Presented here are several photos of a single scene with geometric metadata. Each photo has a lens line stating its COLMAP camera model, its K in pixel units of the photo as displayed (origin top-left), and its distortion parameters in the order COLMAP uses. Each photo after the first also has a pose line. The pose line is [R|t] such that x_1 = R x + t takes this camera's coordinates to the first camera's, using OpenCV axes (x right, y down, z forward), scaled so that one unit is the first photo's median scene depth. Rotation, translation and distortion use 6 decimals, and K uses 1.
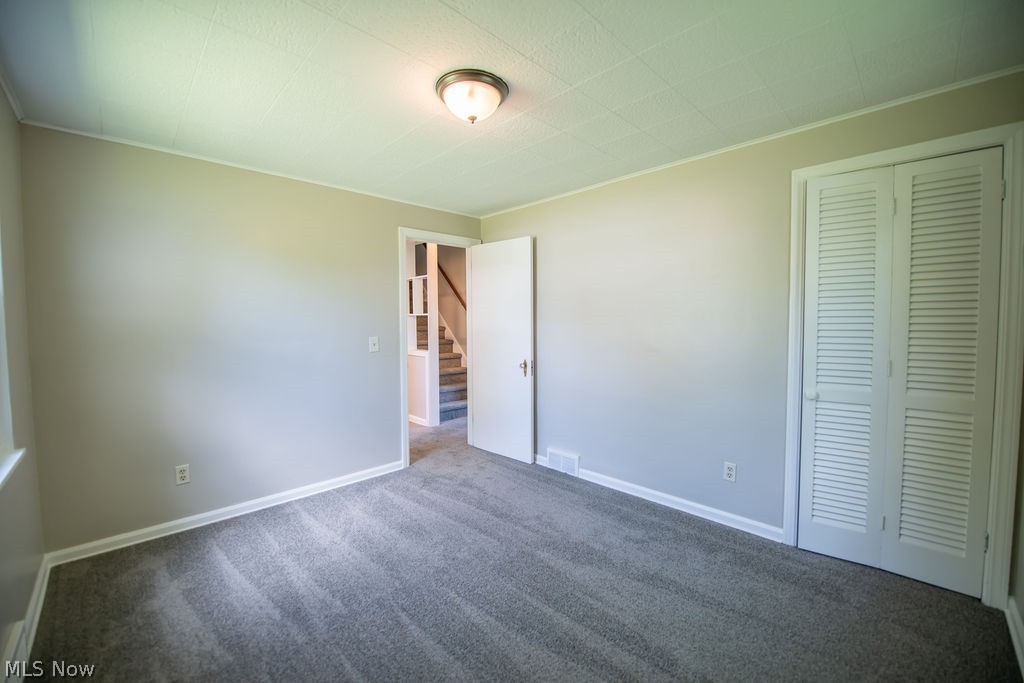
lens RADIAL K [[406.7, 0, 514.7], [0, 406.7, 336.3], [0, 0, 1]] dist [-0.013315, -0.002902]
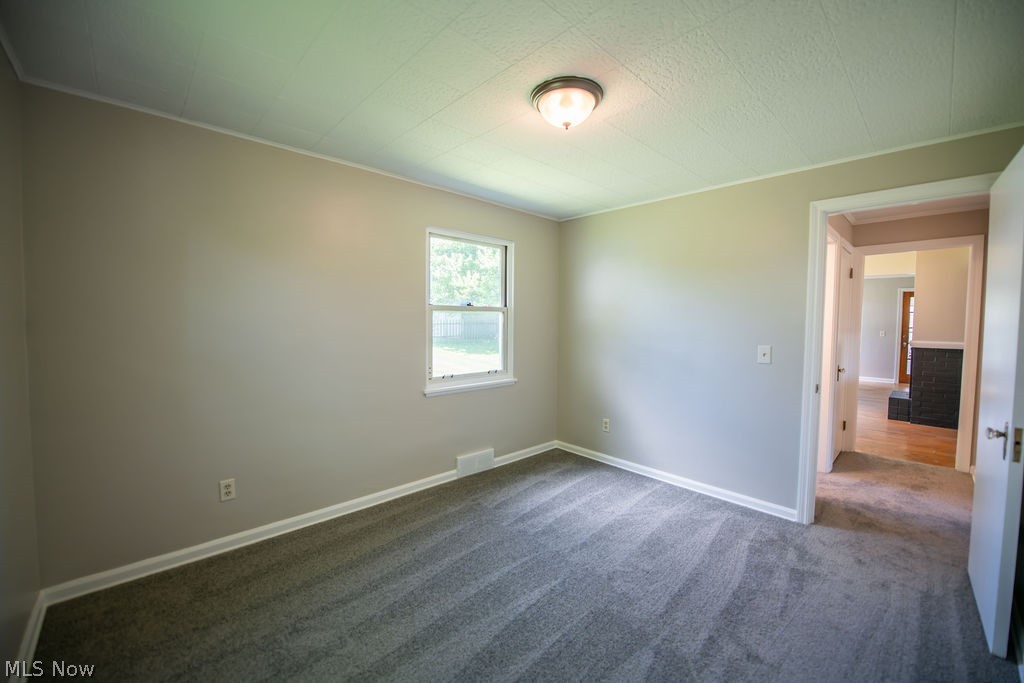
lens RADIAL K [[406.7, 0, 514.7], [0, 406.7, 336.3], [0, 0, 1]] dist [-0.013315, -0.002902]
pose [[-0.014610, 0.050535, -0.998615, 0.574671], [-0.052465, 0.997307, 0.051237, -0.038736], [0.998516, 0.053141, -0.011920, 0.568732]]
